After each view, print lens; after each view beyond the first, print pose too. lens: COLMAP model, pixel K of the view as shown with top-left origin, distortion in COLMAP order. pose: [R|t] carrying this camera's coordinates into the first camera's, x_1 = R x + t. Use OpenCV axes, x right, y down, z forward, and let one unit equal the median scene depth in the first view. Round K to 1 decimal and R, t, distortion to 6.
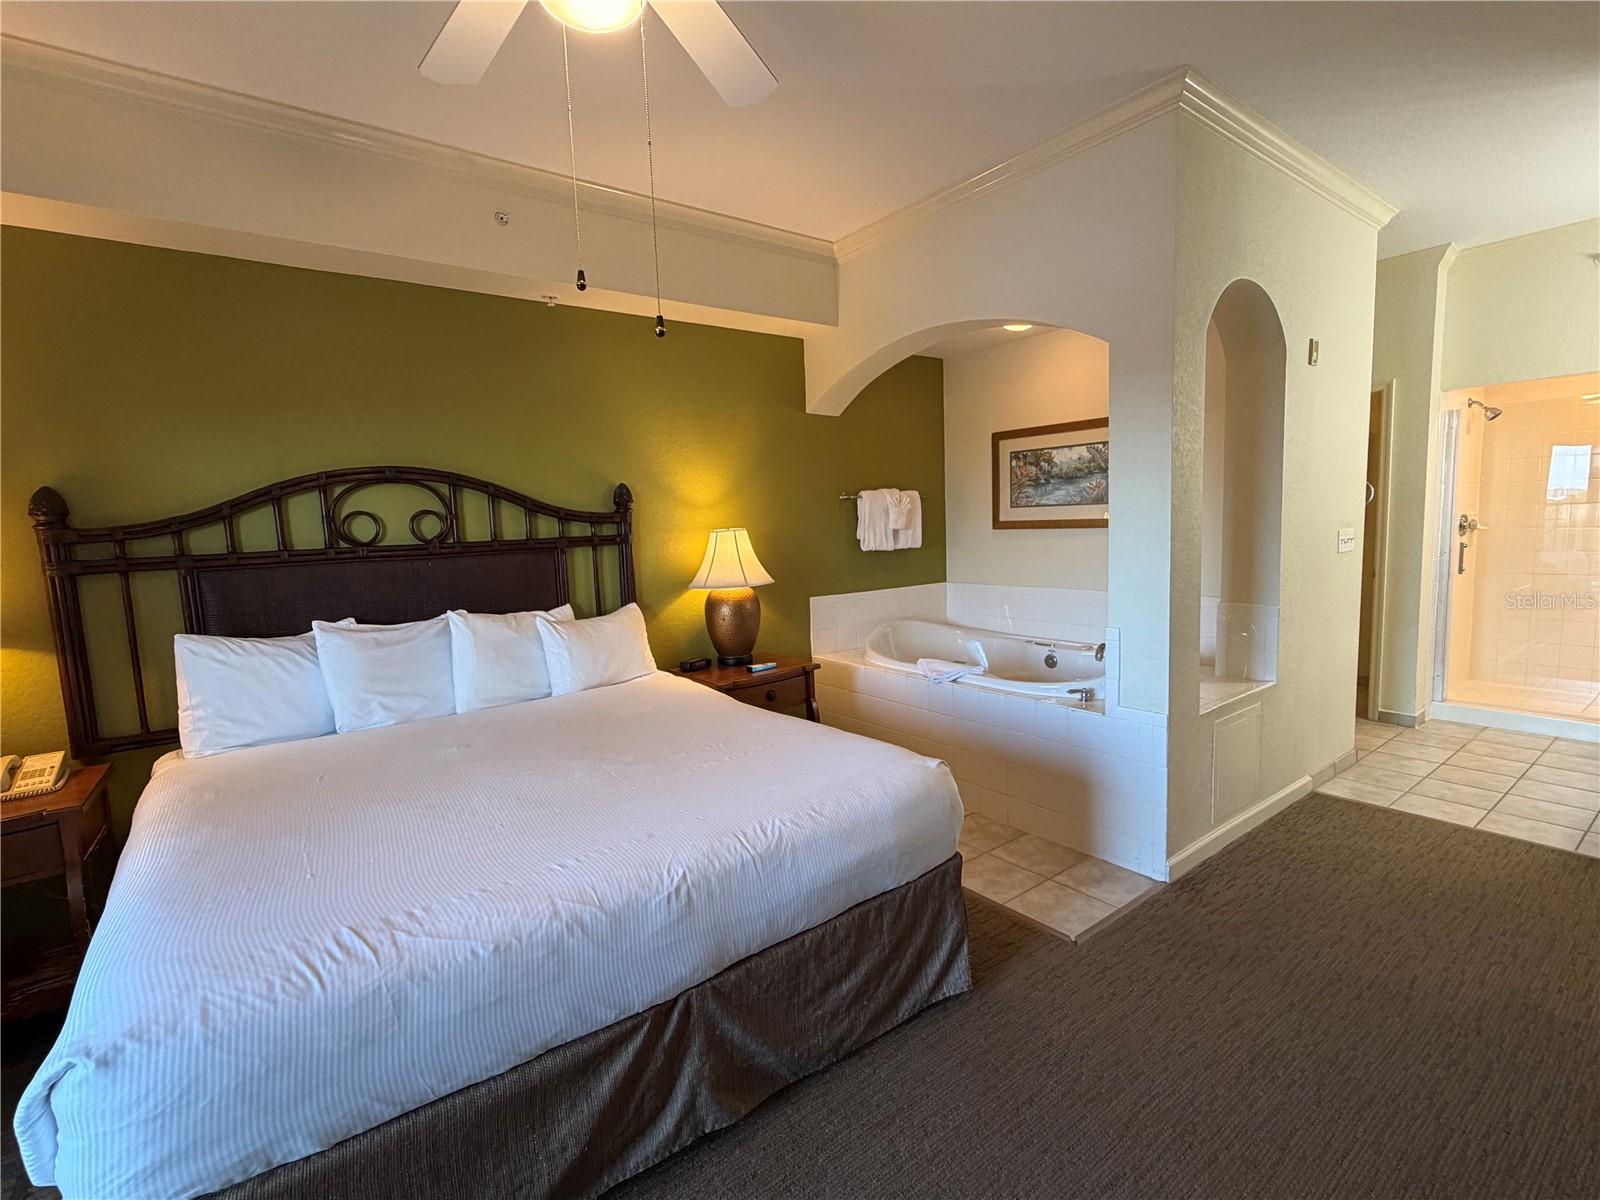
lens RADIAL K [[745.5, 0, 800.0], [0, 745.5, 600.0], [0, 0, 1]] dist [0.000074, -0.000400]
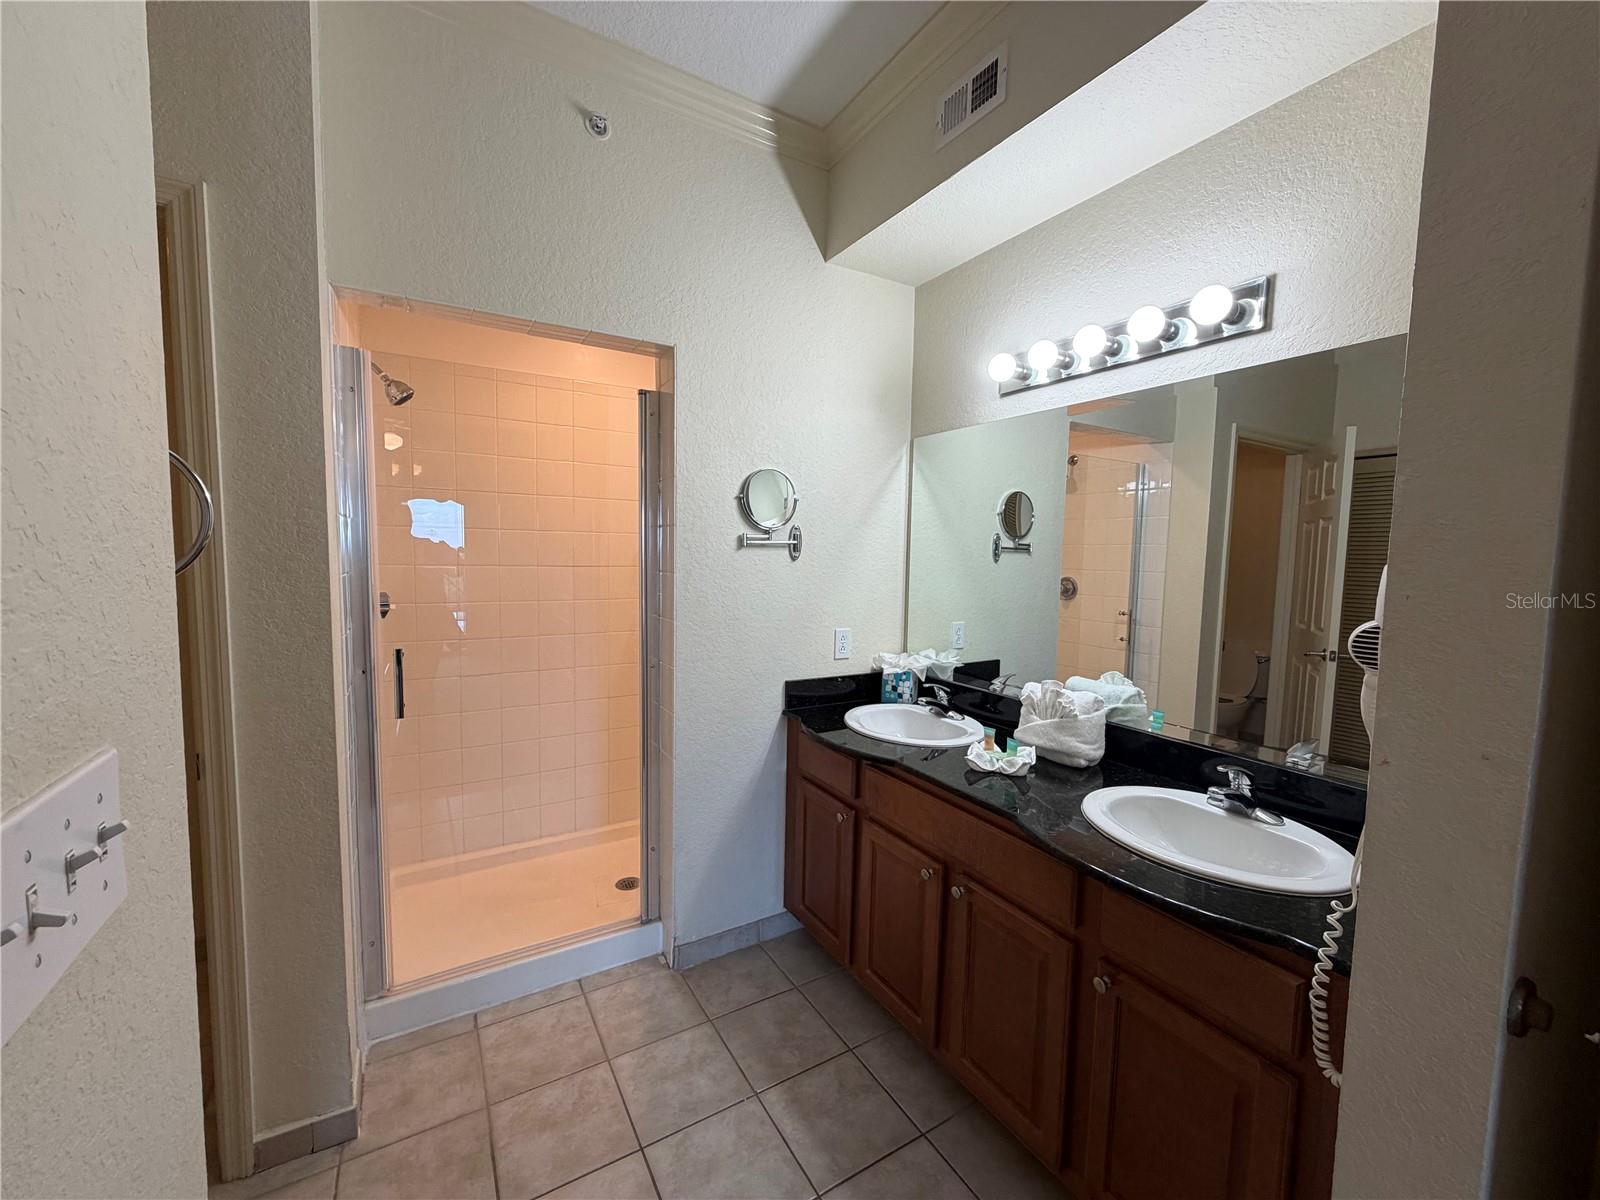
lens RADIAL K [[637.1, 0, 797.6], [0, 637.1, 599.3], [0, 0, 1]] dist [-0.000303, 0.000099]
pose [[0.117119, -0.038652, 0.992365, 0.869665], [0.088789, 0.995648, 0.028301, -0.158321], [-0.989141, 0.084796, 0.120041, 1.157975]]
